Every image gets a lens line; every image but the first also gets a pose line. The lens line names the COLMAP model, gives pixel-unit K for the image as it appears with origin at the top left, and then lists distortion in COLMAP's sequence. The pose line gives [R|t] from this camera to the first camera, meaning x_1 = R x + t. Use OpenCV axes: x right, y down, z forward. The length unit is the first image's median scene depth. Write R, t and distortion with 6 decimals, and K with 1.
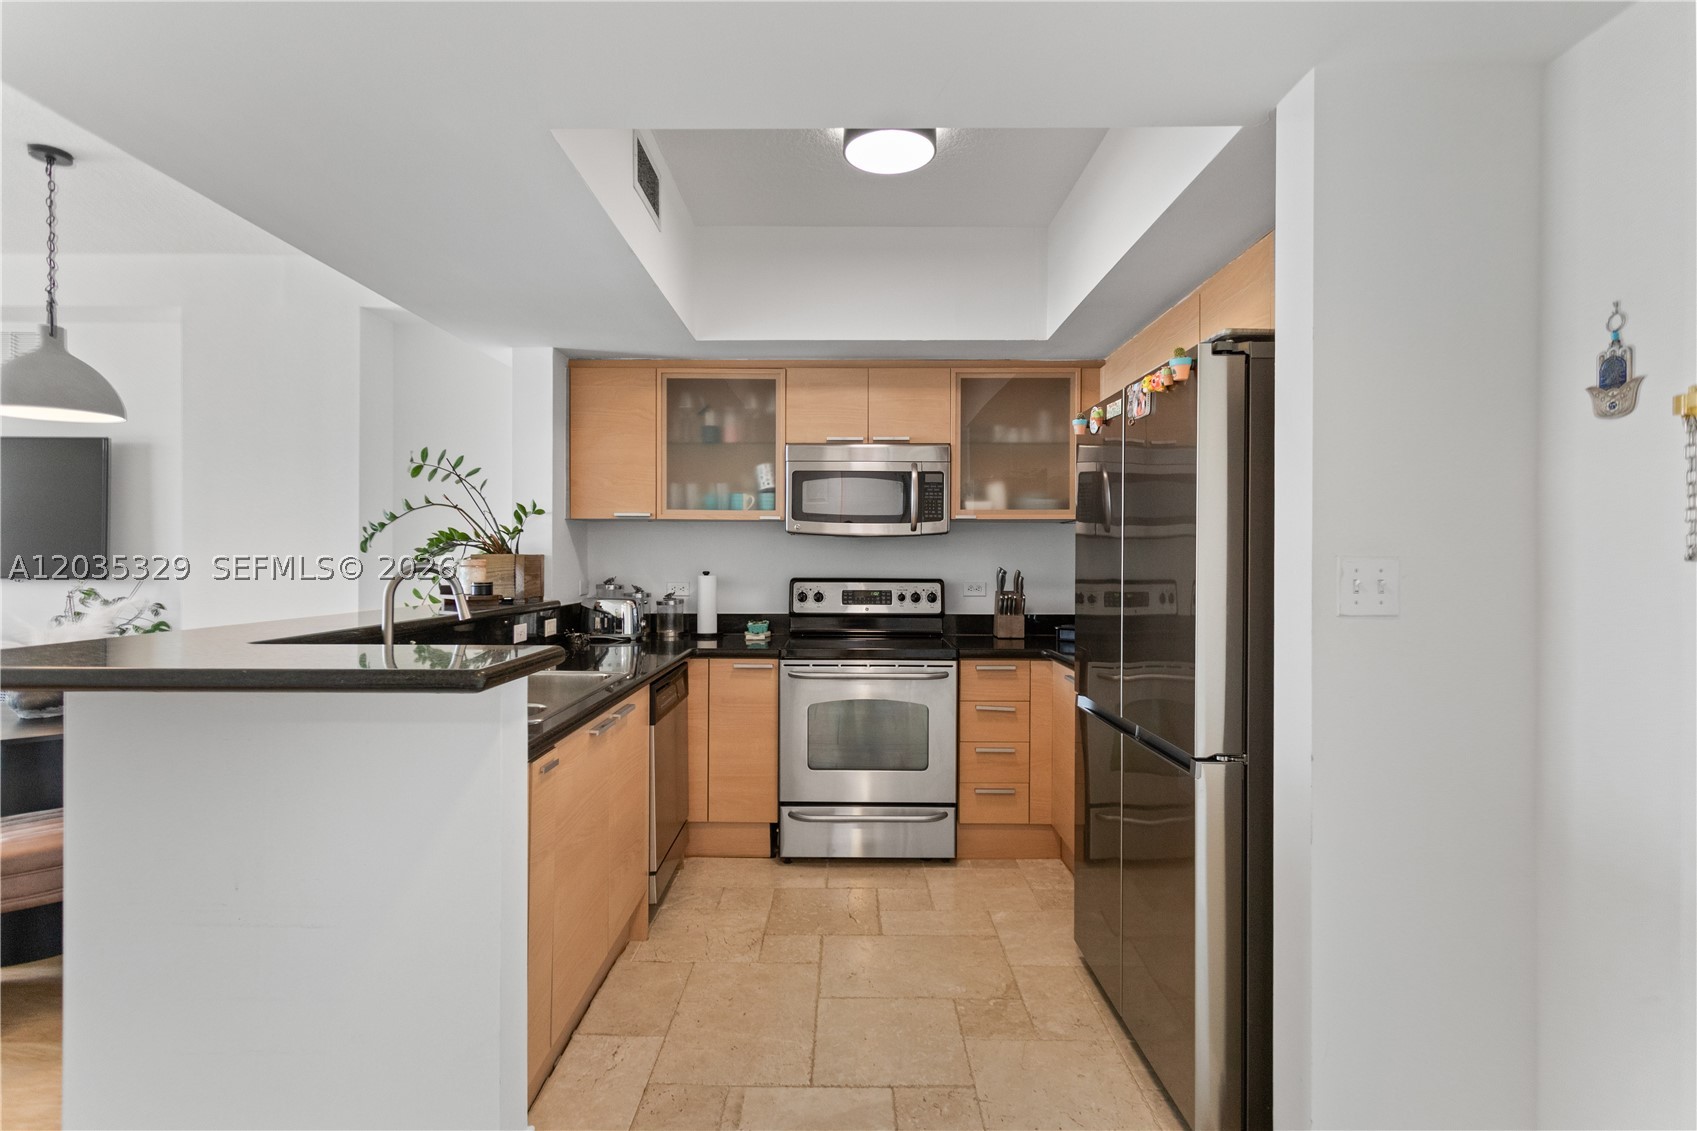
lens RADIAL K [[833.8, 0, 845.9], [0, 833.8, 561.9], [0, 0, 1]] dist [0.012699, -0.000970]
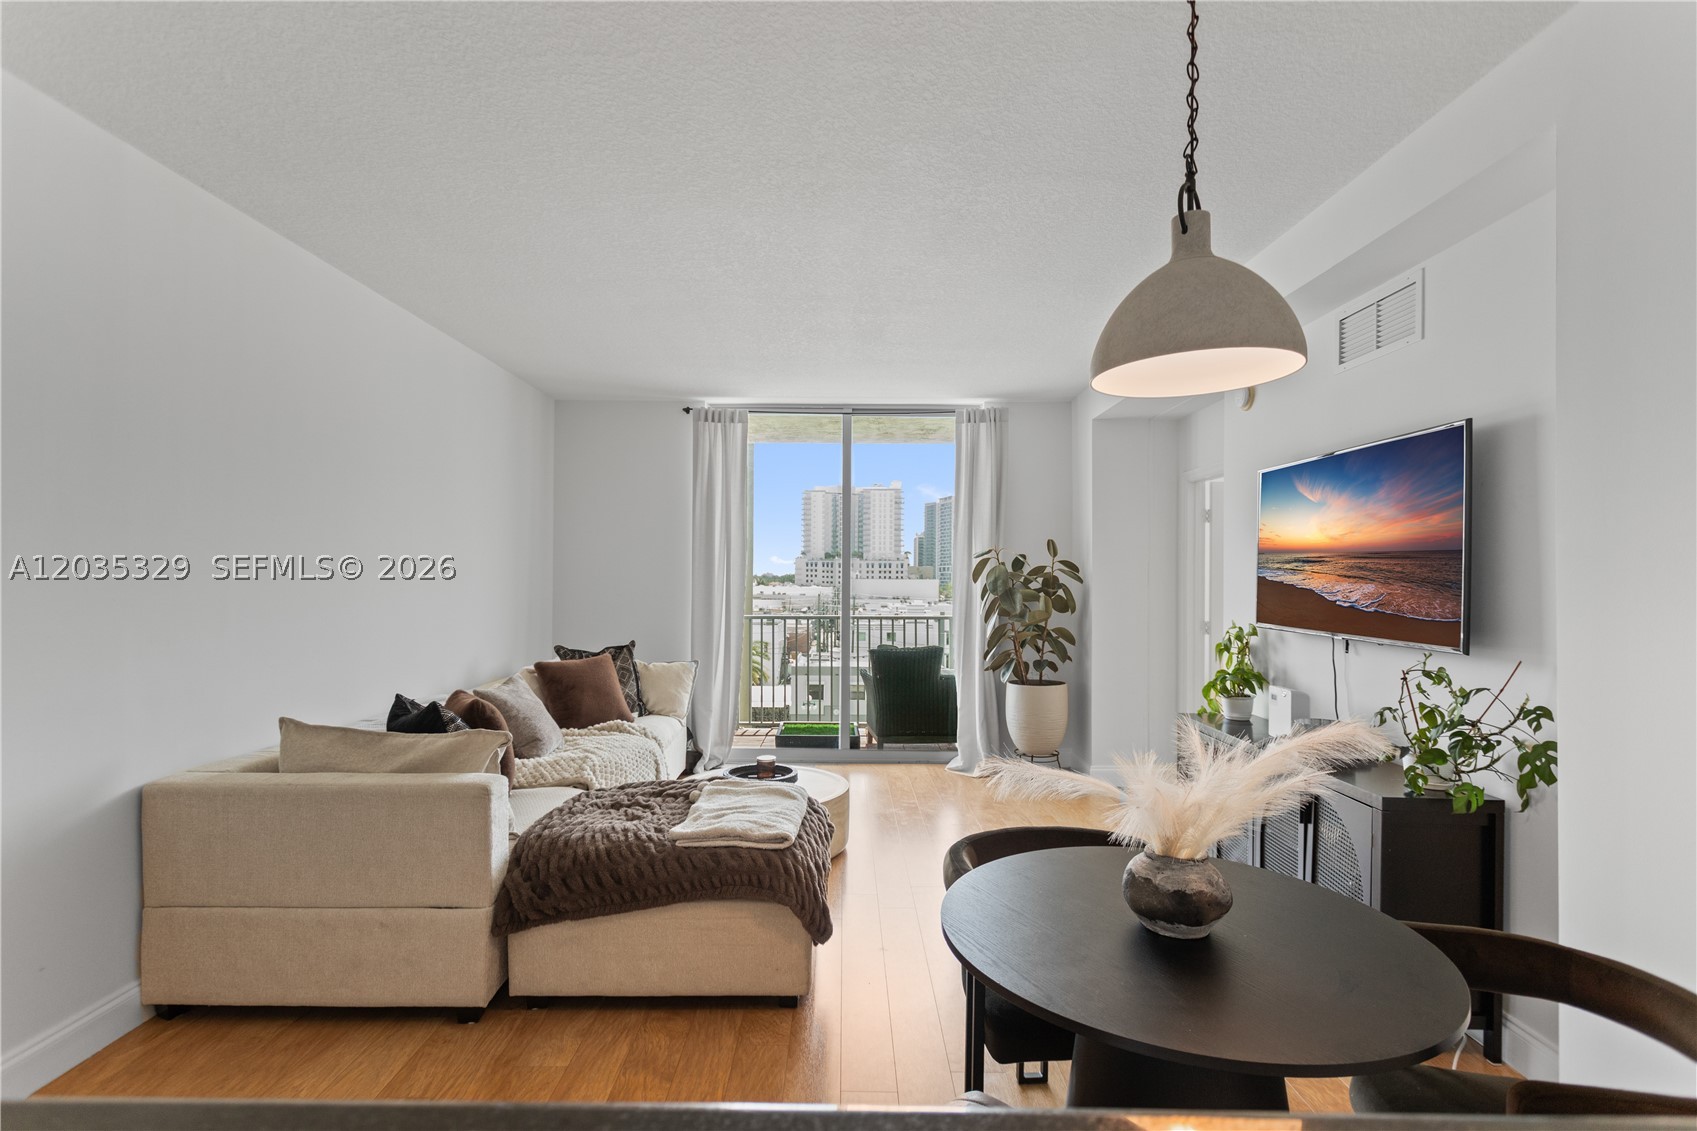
lens RADIAL K [[833.8, 0, 849.9], [0, 833.8, 561.9], [0, 0, 1]] dist [0.012699, -0.000970]
pose [[0.019574, -0.017727, -0.999651, -0.326718], [-0.006930, 0.999816, -0.017865, -0.034695], [0.999784, 0.007278, 0.019448, 0.620291]]
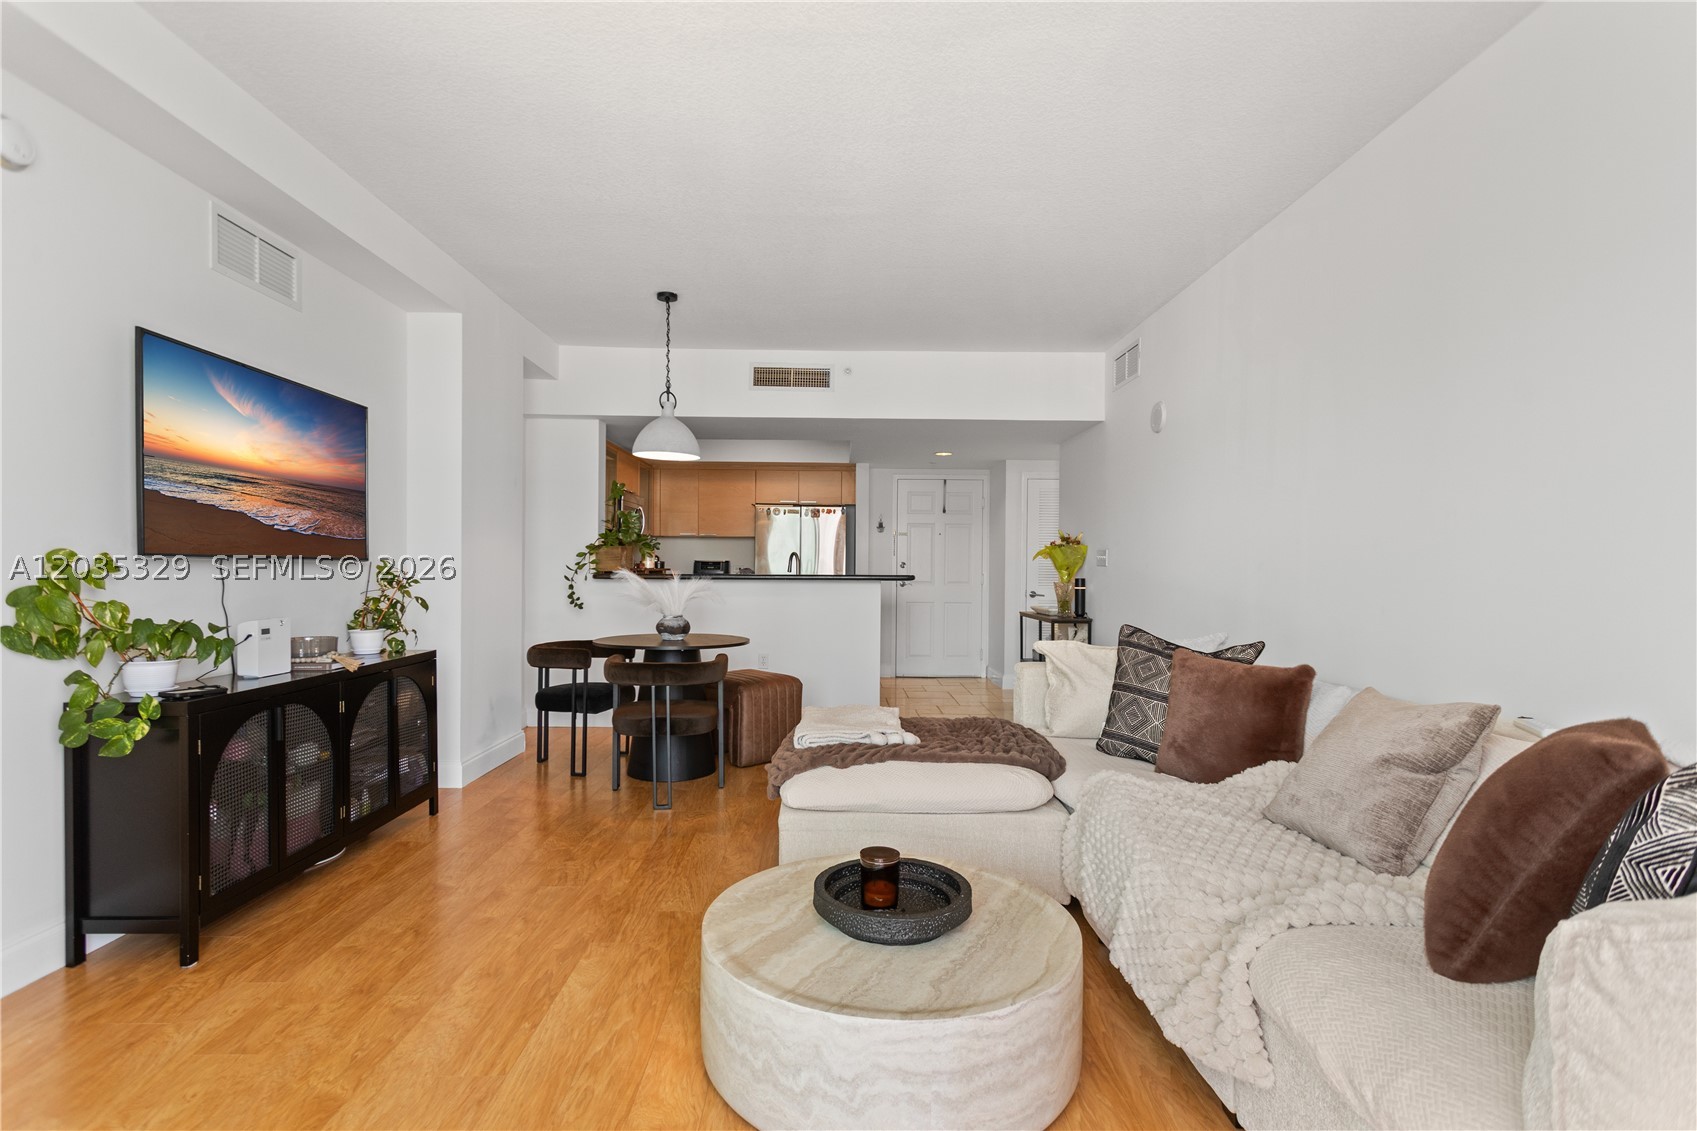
lens RADIAL K [[833.8, 0, 841.5], [0, 833.8, 573.0], [0, 0, 1]] dist [0.012699, -0.000970]
pose [[-0.012450, -0.017821, 0.999764, -2.607249], [-0.012657, 0.999764, 0.017663, 0.028259], [-0.999842, -0.012434, -0.012672, 0.548119]]
